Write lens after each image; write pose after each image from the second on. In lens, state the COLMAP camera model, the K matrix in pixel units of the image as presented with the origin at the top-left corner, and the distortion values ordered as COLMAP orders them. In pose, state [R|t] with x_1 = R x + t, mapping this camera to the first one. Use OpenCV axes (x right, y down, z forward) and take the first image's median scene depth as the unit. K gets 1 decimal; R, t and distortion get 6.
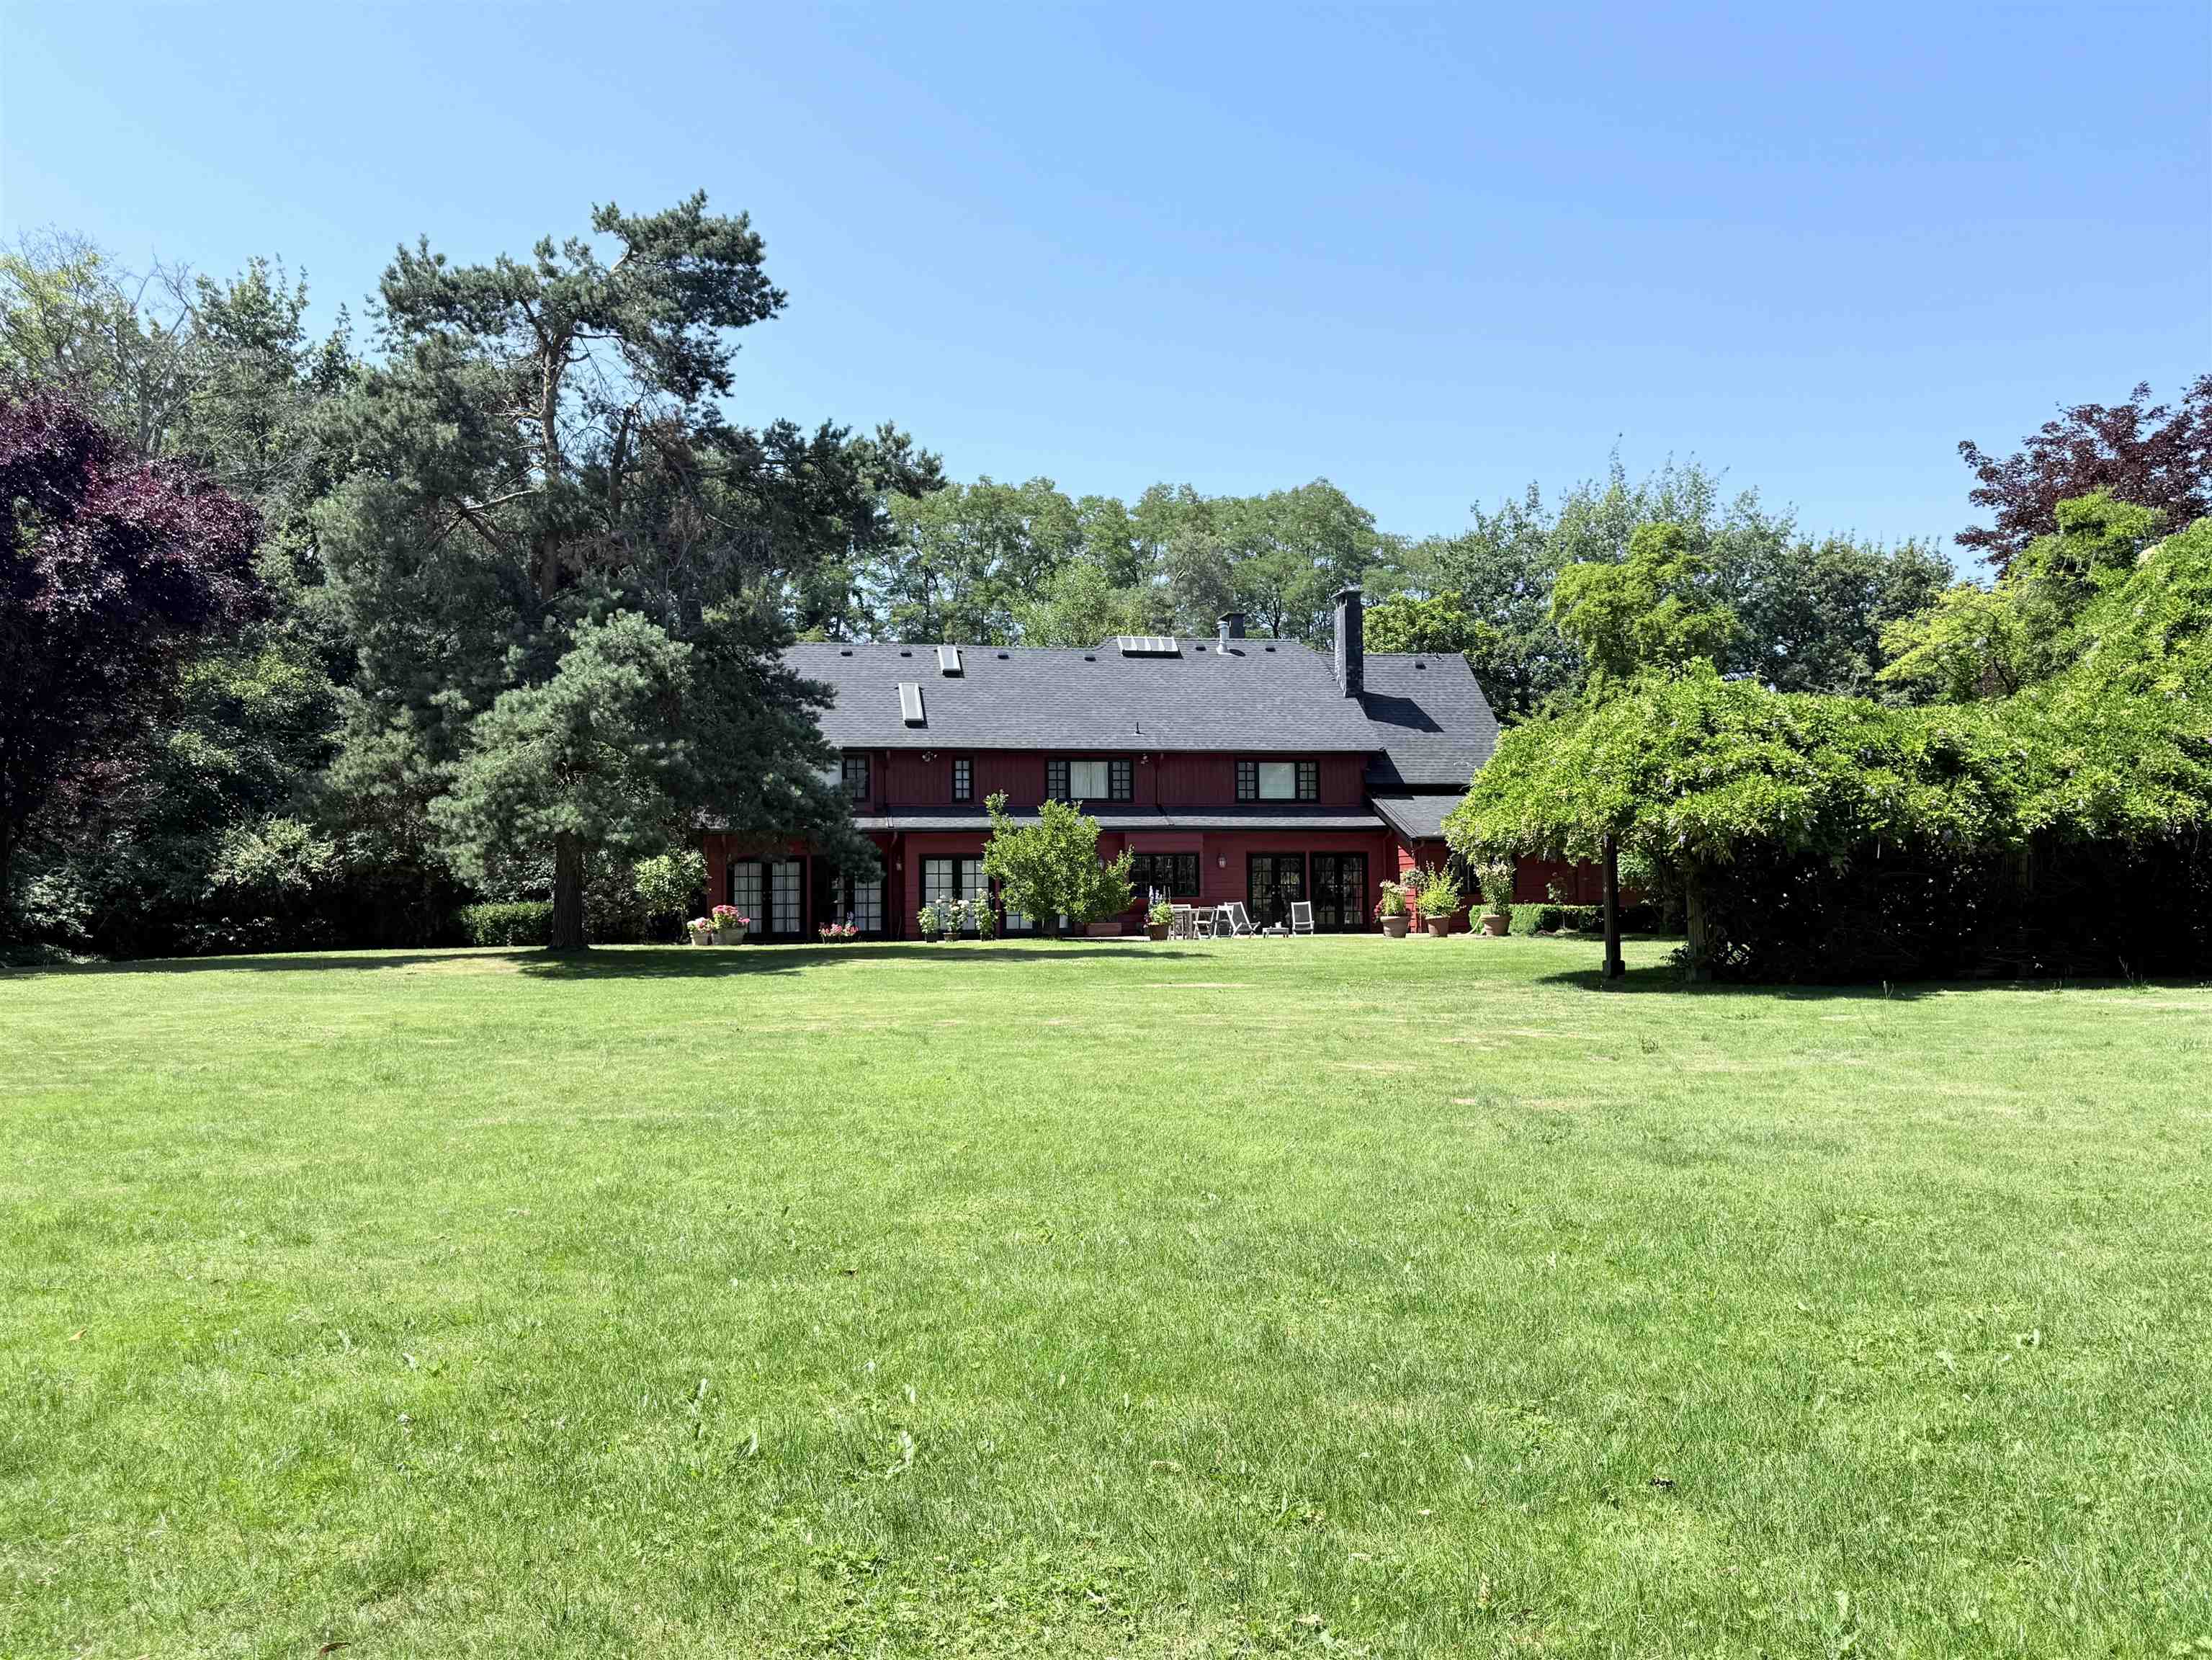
lens RADIAL K [[1562.4, 0, 1105.4], [0, 1562.4, 830.4], [0, 0, 1]] dist [-0.000017, -0.000249]
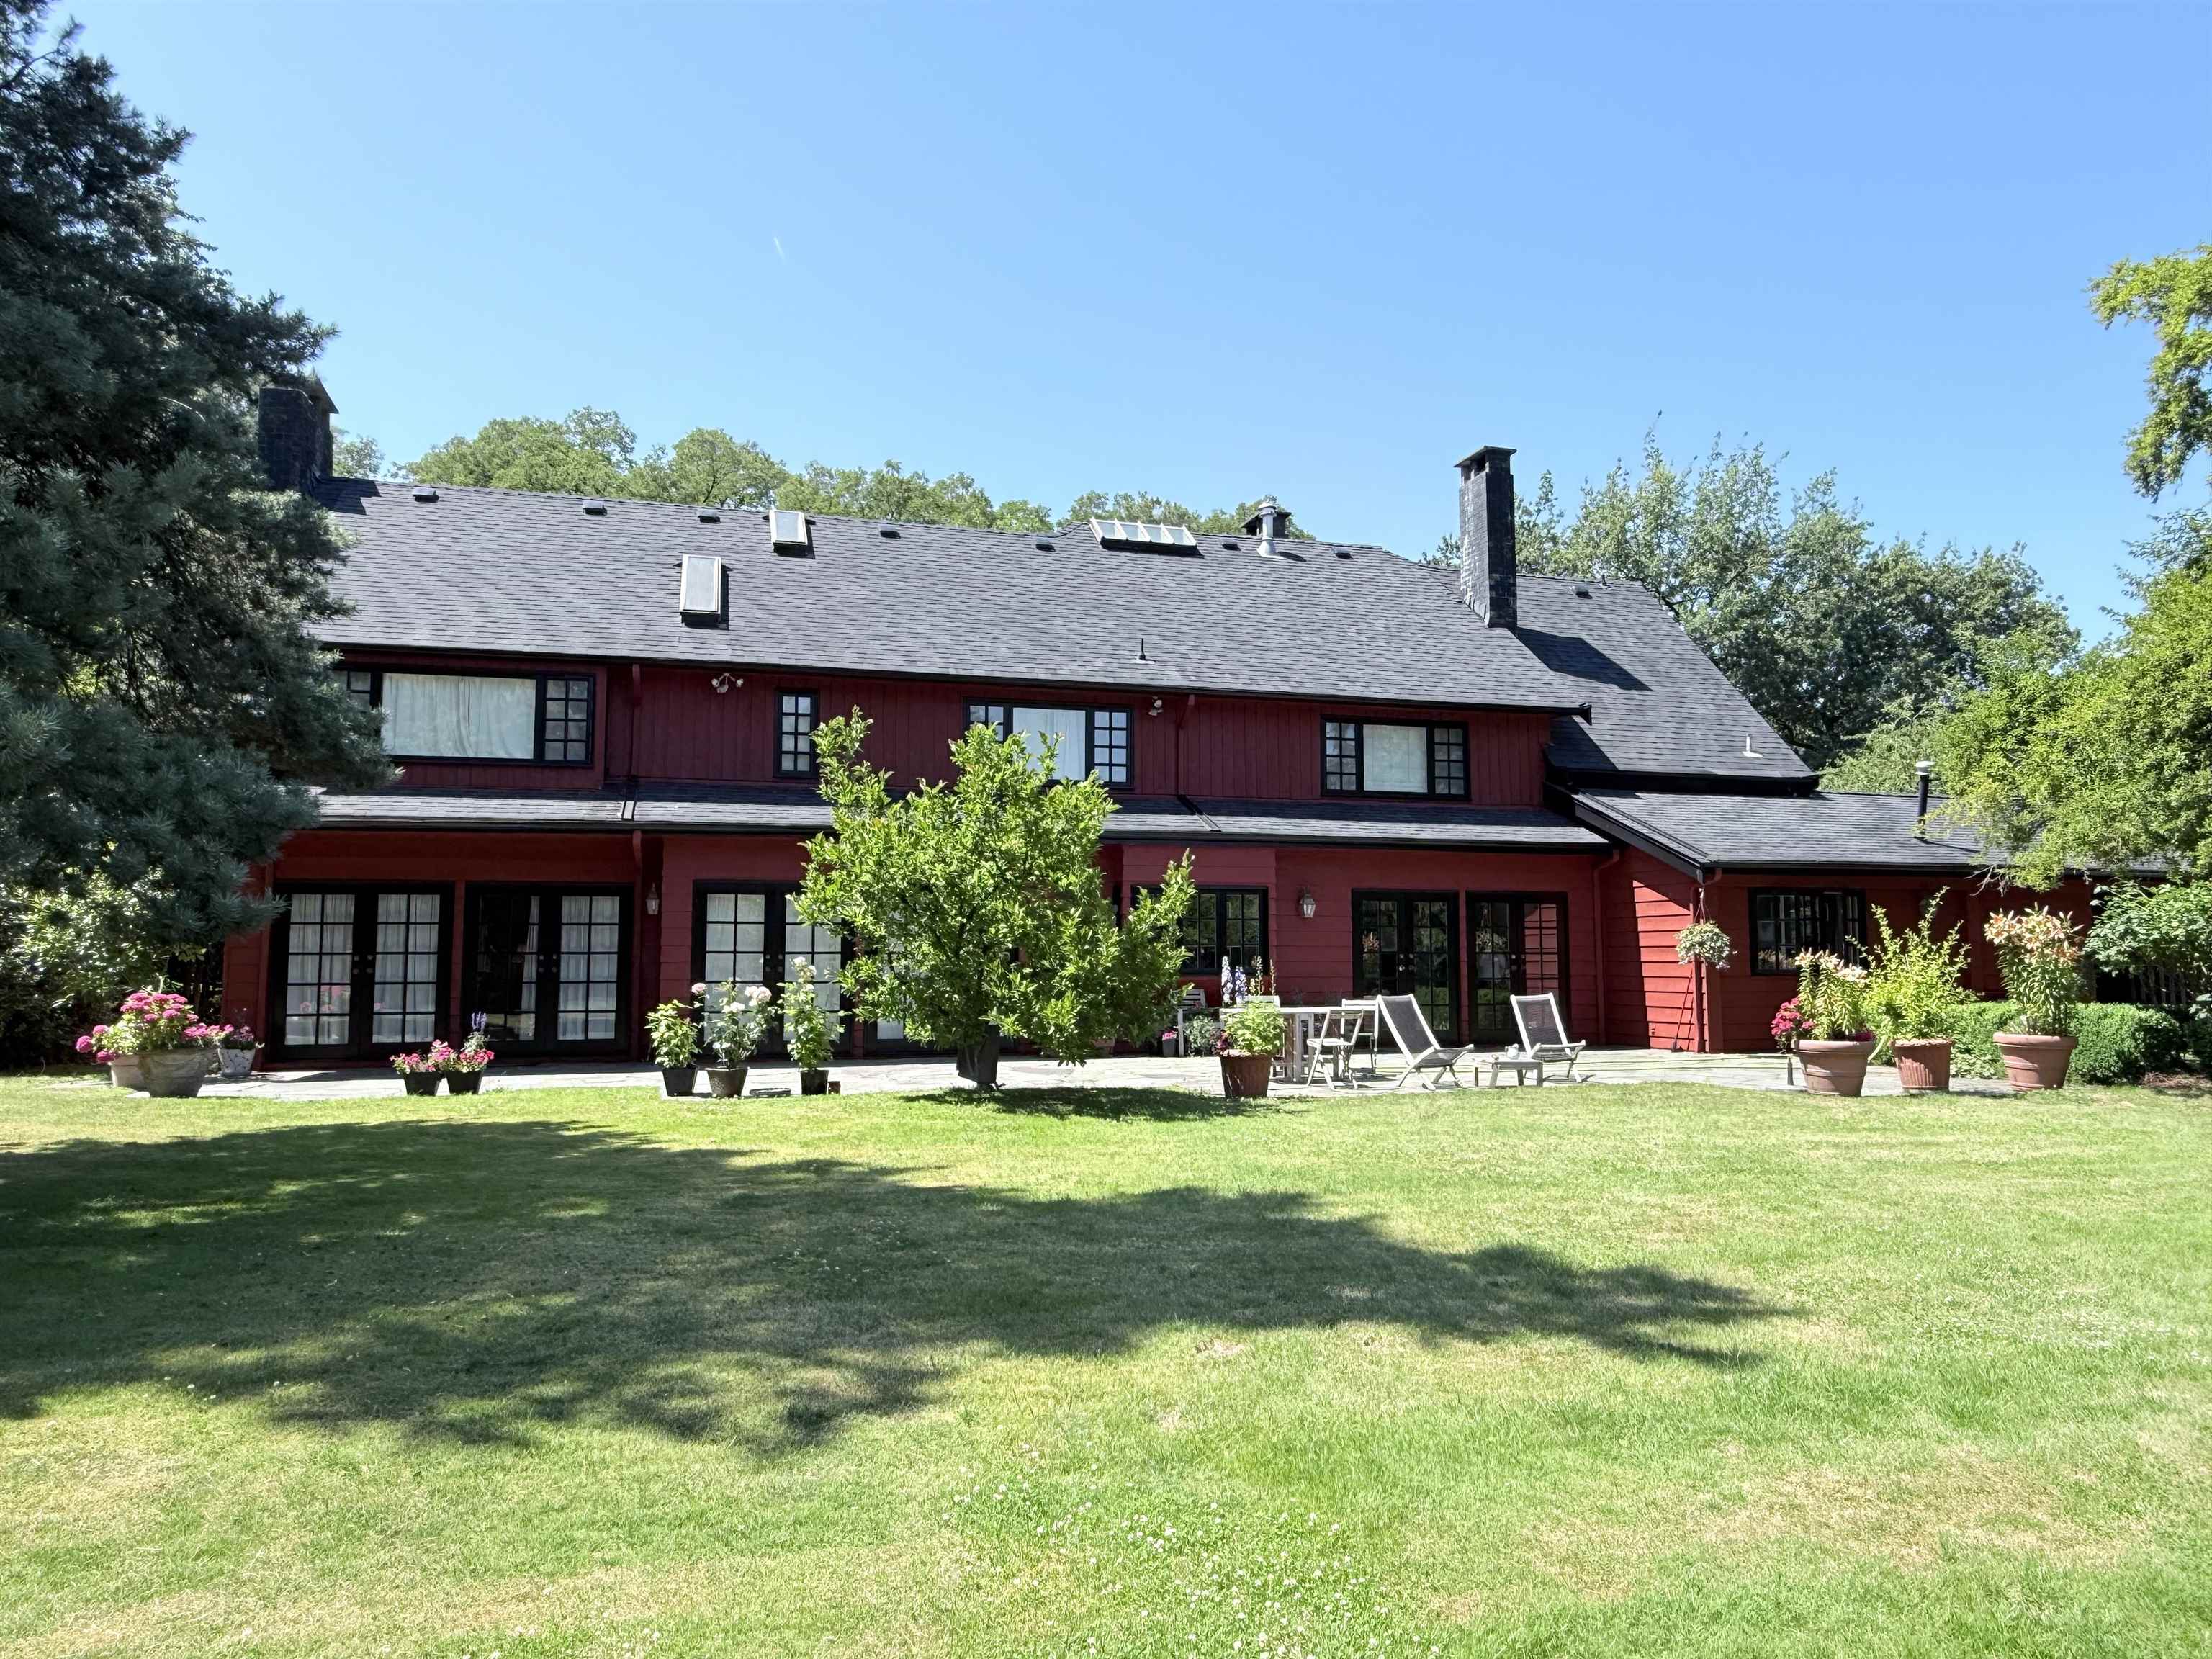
lens RADIAL K [[1415.3, 0, 1107.9], [0, 1415.3, 827.5], [0, 0, 1]] dist [-0.005082, 0.000326]
pose [[0.997407, 0.017911, 0.069705, -0.023121], [-0.014605, 0.998757, -0.047655, 0.017036], [-0.070472, 0.046513, 0.996429, 0.538059]]
